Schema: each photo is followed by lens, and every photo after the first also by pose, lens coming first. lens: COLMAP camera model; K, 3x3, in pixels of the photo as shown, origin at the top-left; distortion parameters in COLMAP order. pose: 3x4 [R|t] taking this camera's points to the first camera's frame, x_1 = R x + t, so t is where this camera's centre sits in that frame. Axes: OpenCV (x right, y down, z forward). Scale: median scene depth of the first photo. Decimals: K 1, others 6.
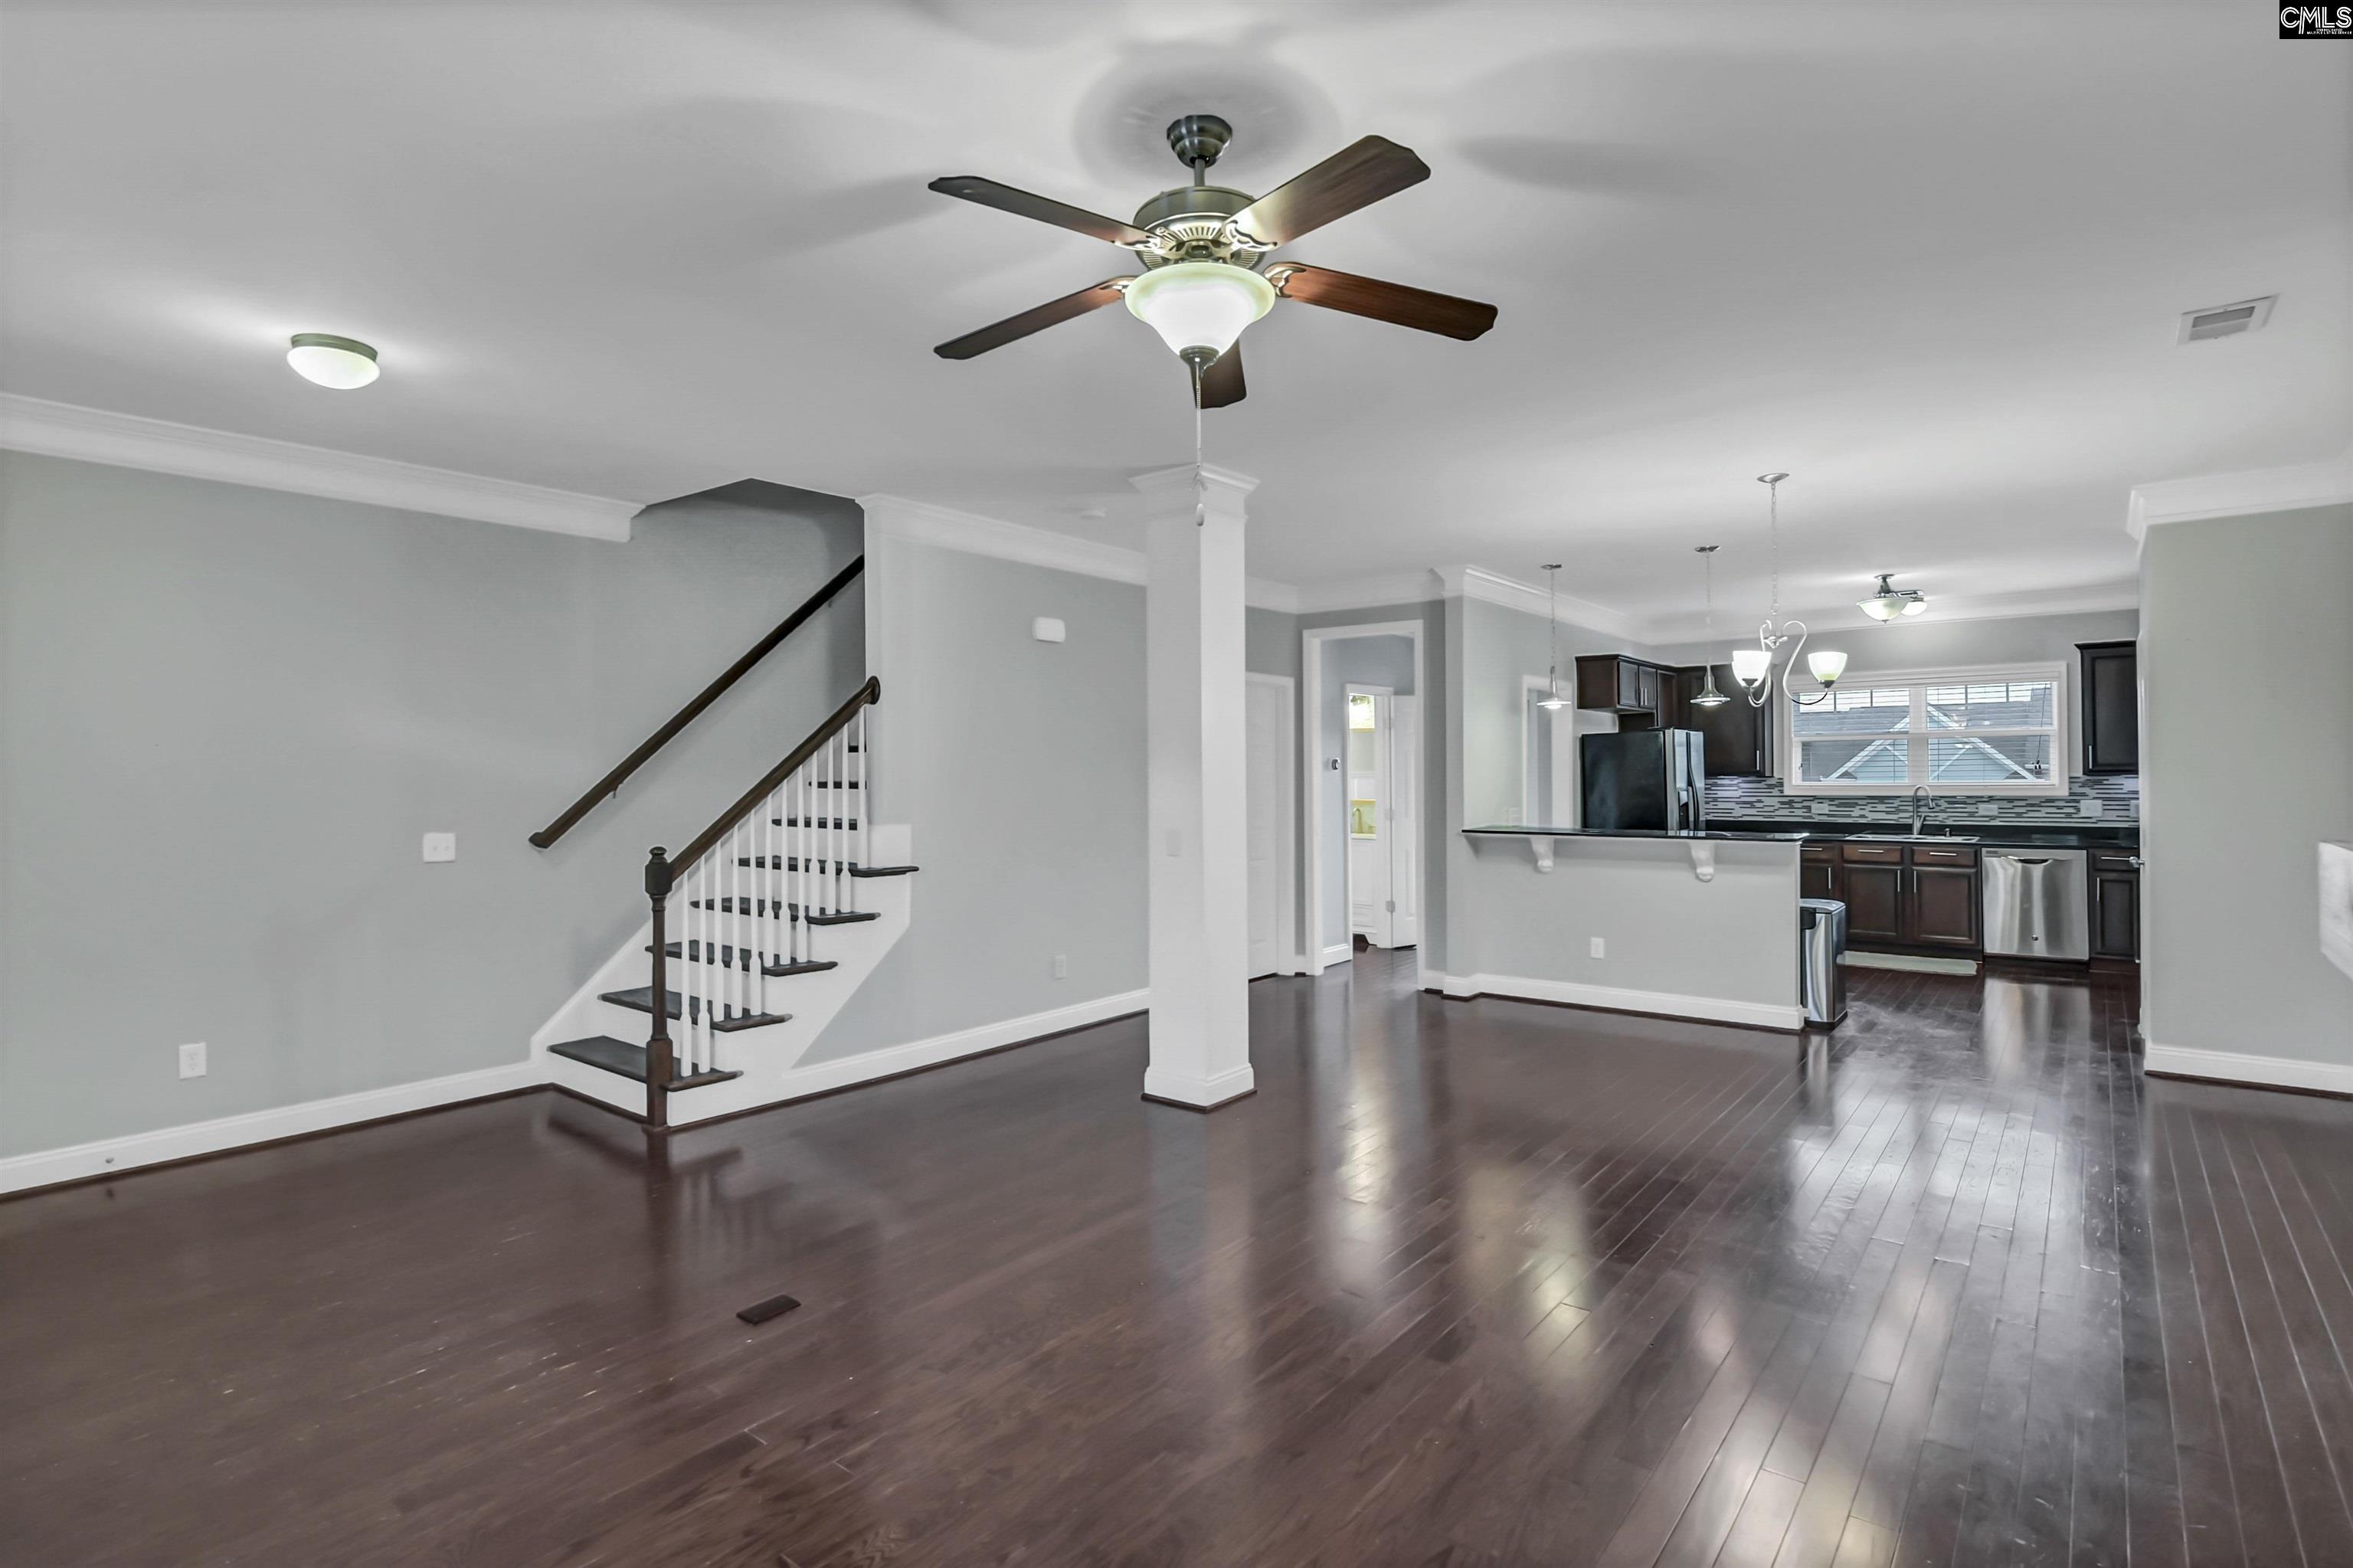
lens RADIAL K [[1163.6, 0, 1153.4], [0, 1163.6, 775.9], [0, 0, 1]] dist [0.003506, 0.000010]
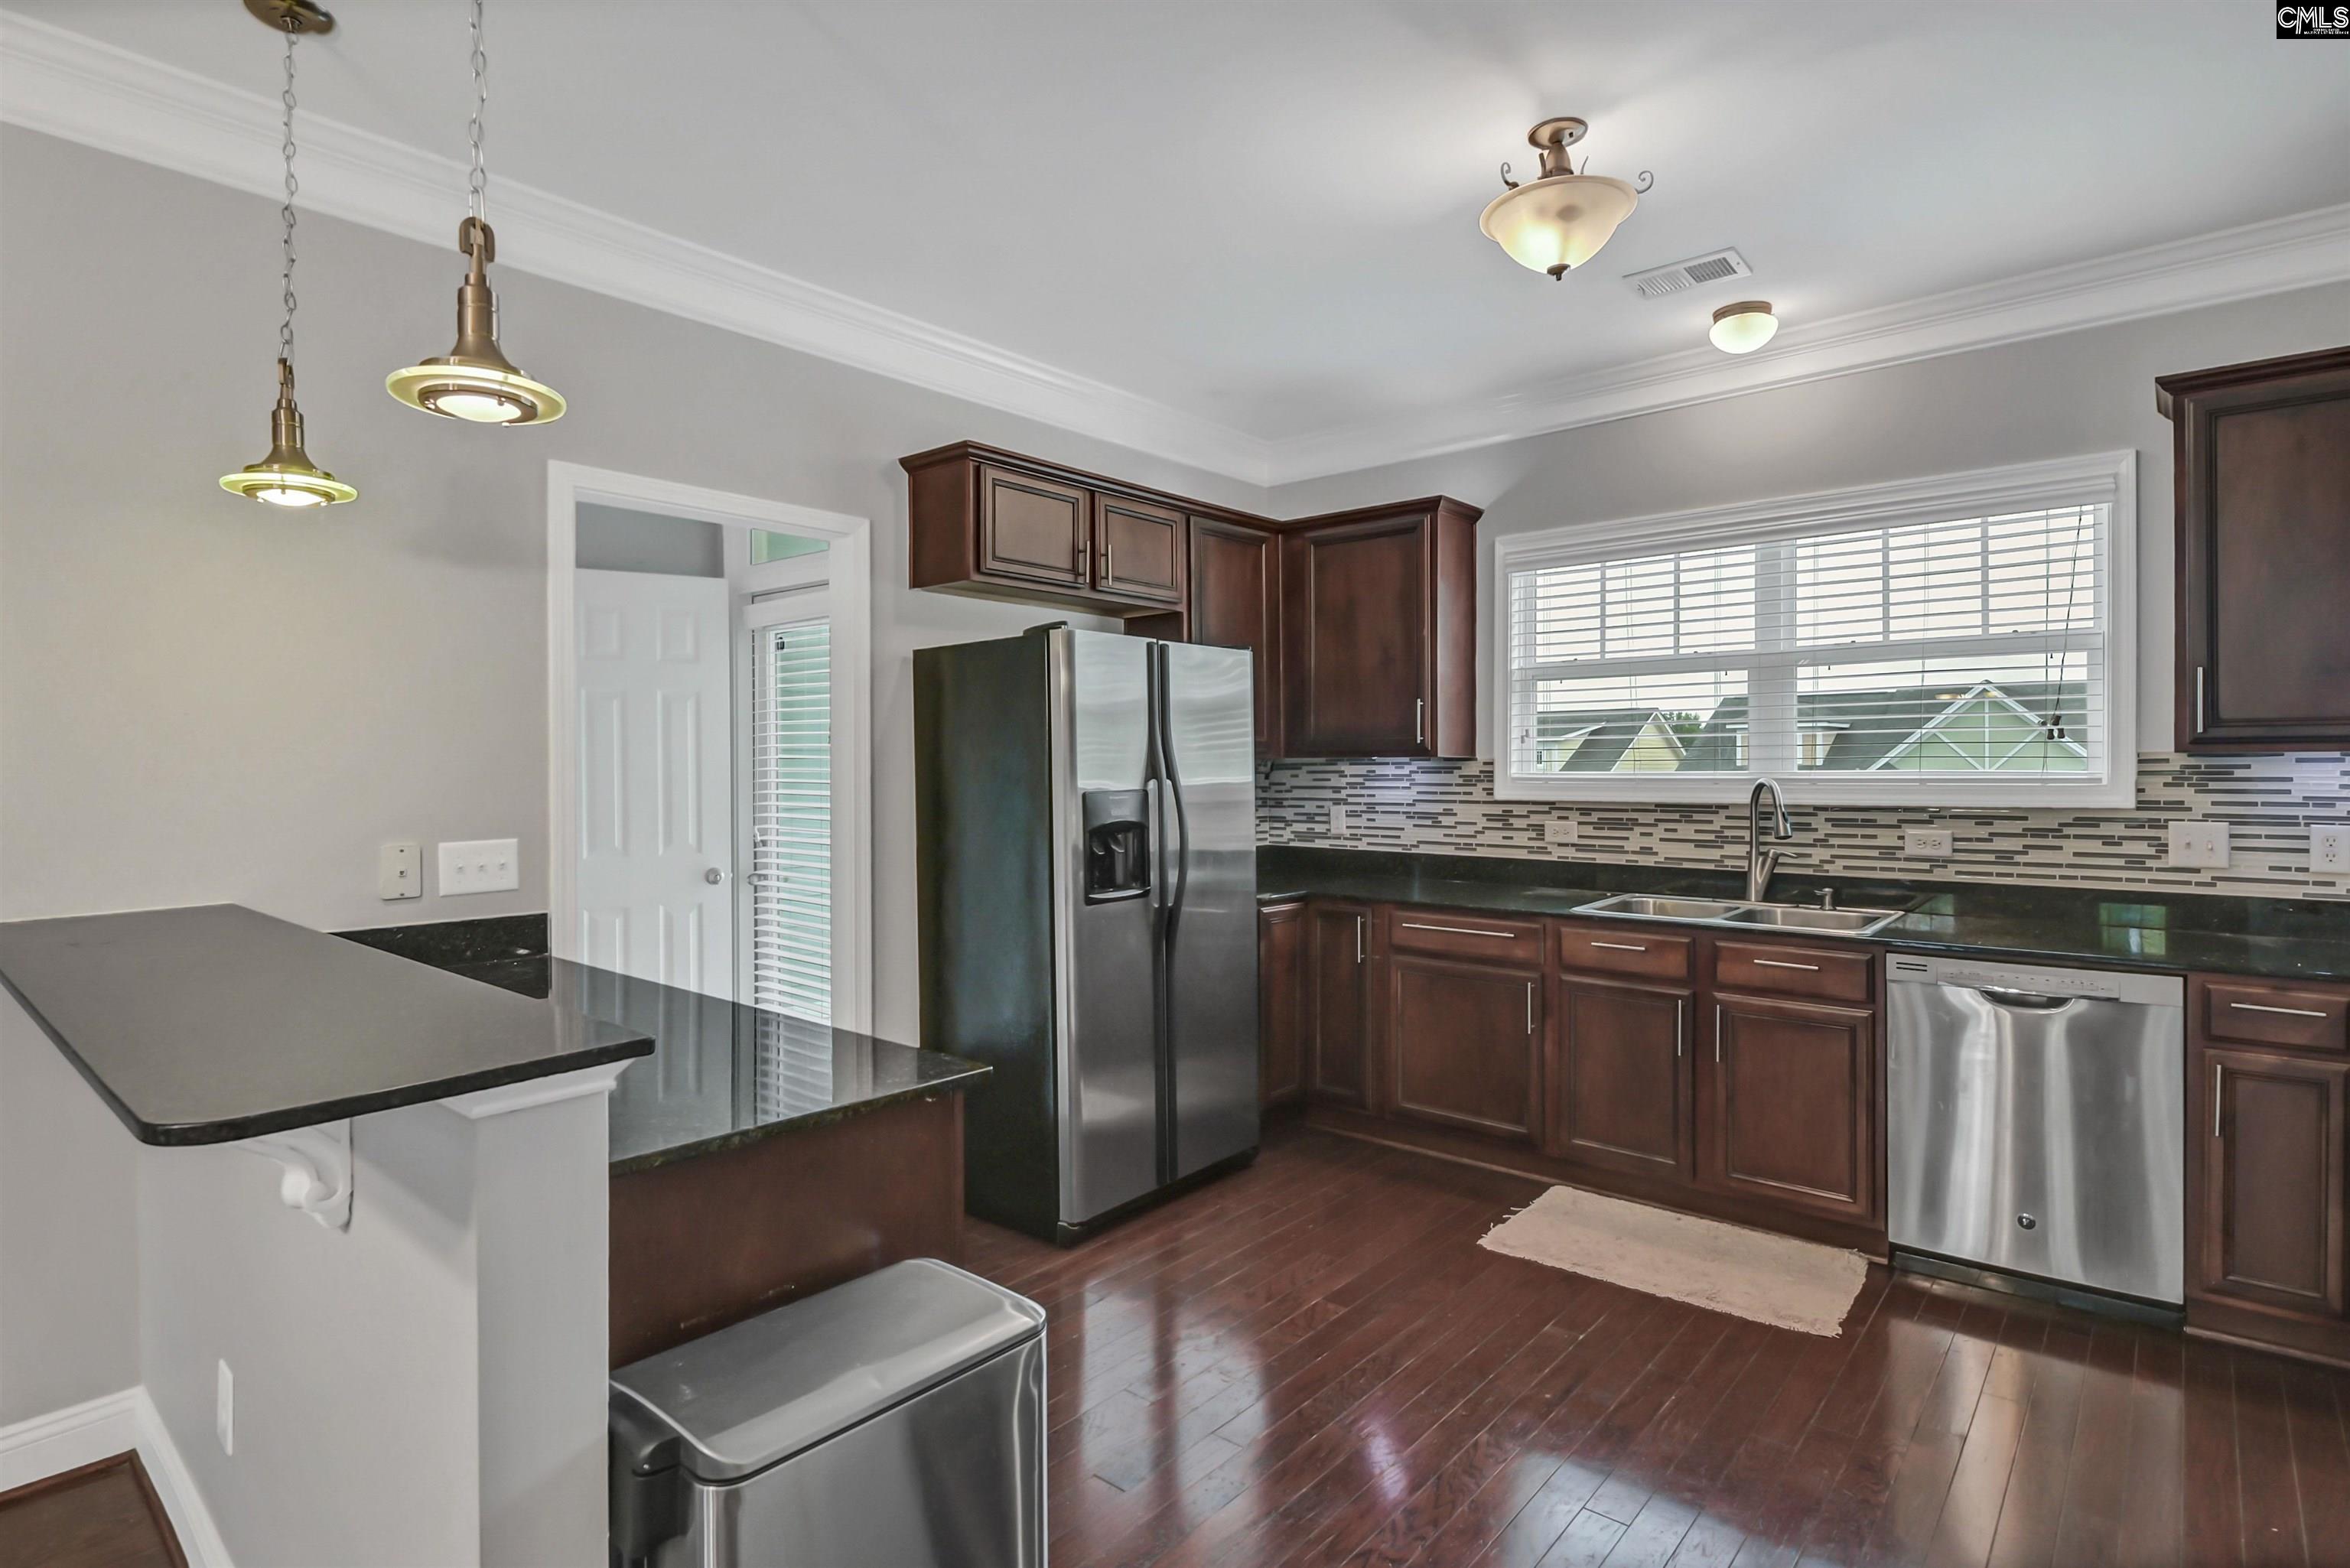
lens RADIAL K [[1162.1, 0, 1190.1], [0, 1162.1, 776.1], [0, 0, 1]] dist [0.003506, 0.000010]
pose [[0.999582, 0.004553, -0.028565, 0.472553], [-0.004310, 0.999954, 0.008563, 0.004455], [0.028602, -0.008436, 0.999555, 0.593505]]
